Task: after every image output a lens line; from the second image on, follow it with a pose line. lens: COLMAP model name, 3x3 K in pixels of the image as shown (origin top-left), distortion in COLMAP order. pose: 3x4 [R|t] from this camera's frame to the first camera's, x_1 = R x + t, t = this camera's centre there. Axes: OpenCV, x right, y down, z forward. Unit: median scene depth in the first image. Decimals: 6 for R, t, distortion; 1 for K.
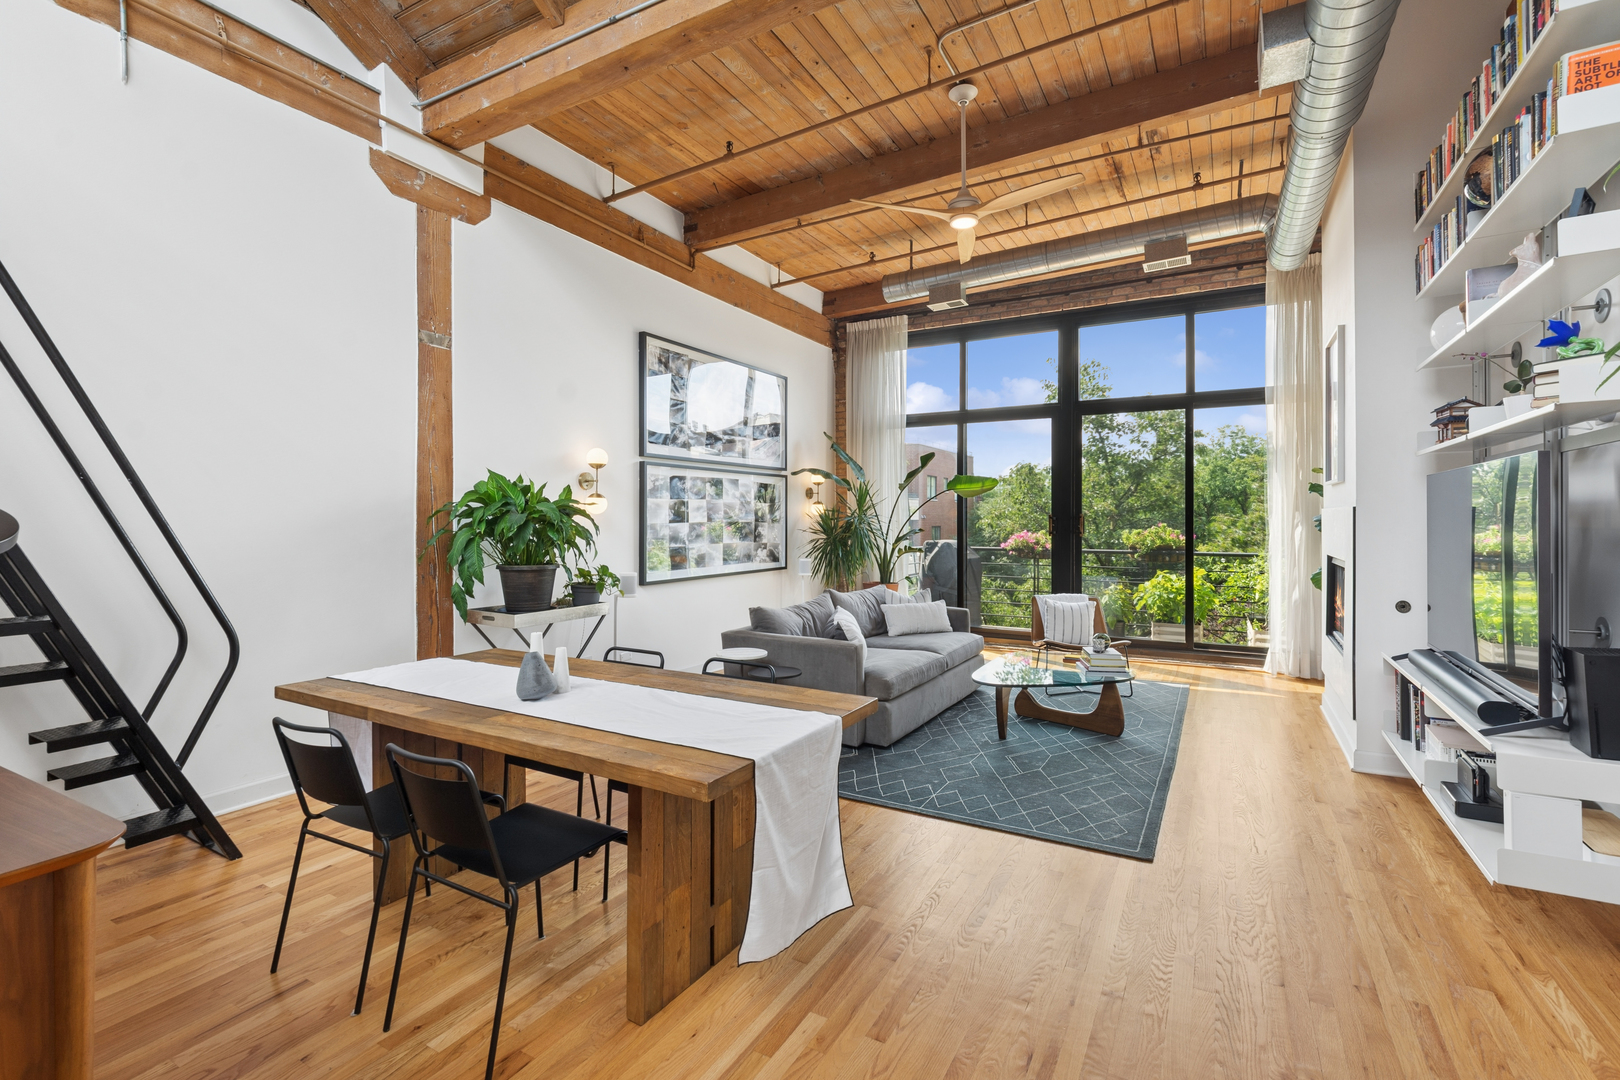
lens RADIAL K [[722.7, 0, 808.3], [0, 722.7, 524.3], [0, 0, 1]] dist [-0.001622, -0.000002]
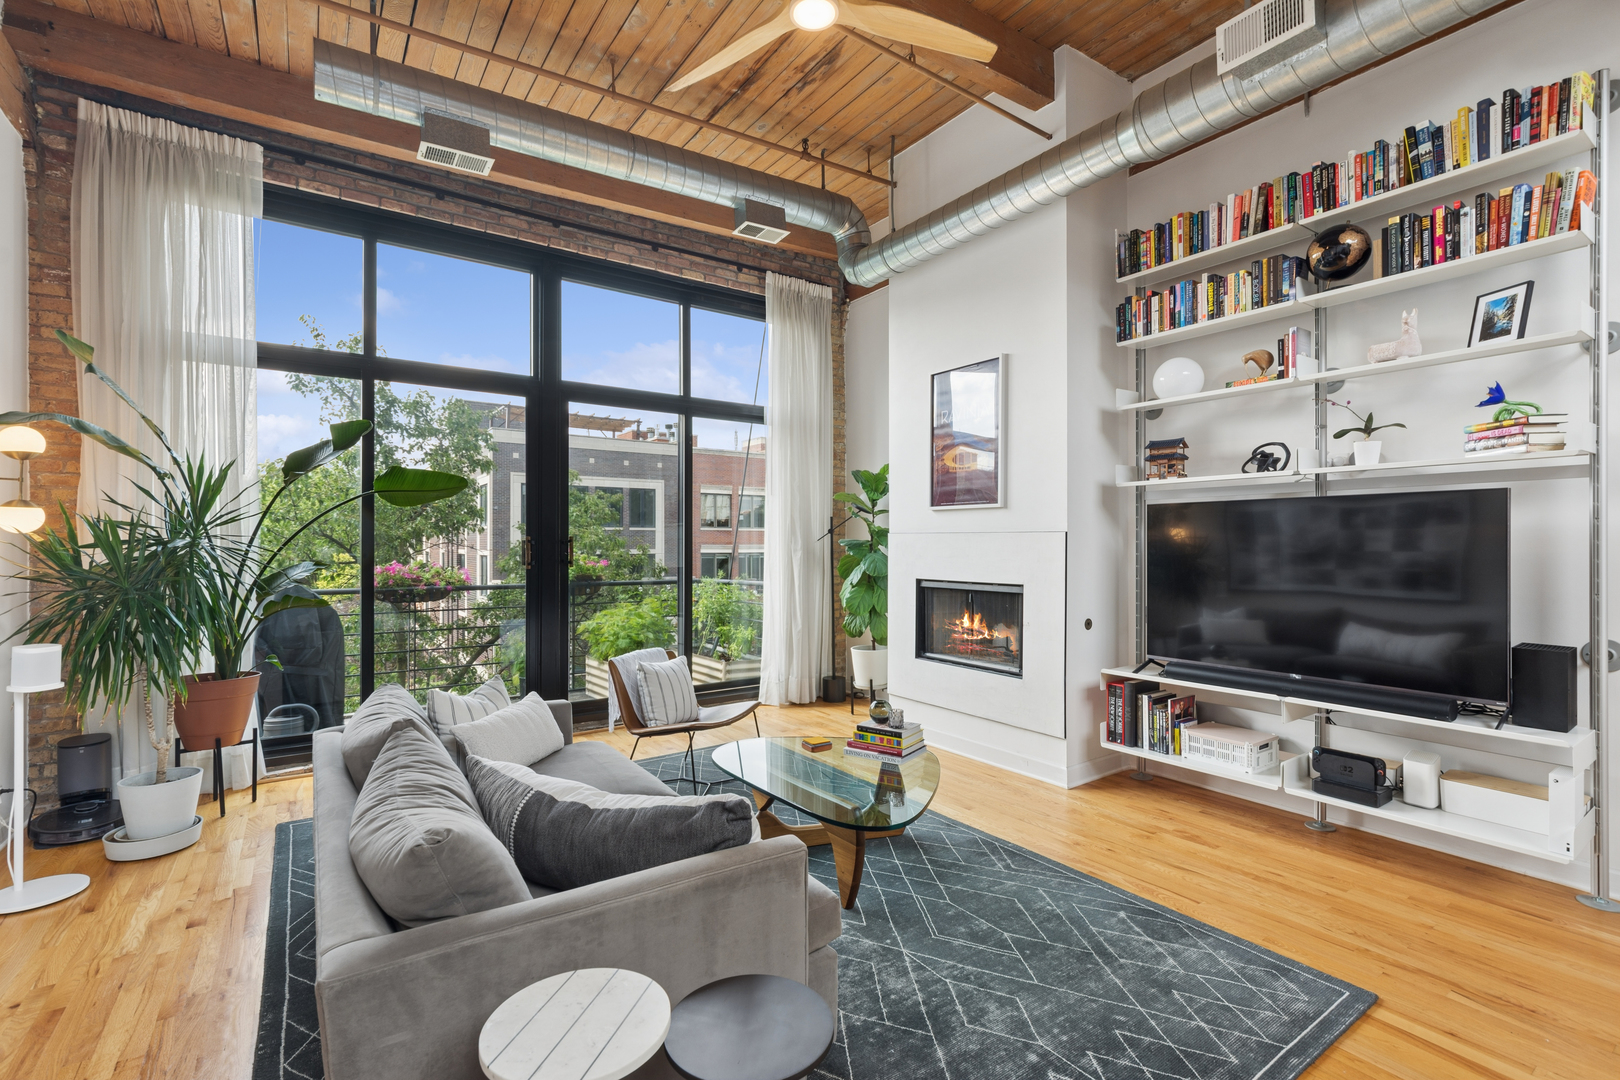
lens RADIAL K [[722.7, 0, 808.4], [0, 722.7, 550.2], [0, 0, 1]] dist [-0.001622, -0.000002]
pose [[0.429526, -0.009638, 0.903003, -0.188138], [0.006698, 0.999950, 0.007487, -0.004218], [-0.903030, 0.002832, 0.429569, 0.498790]]
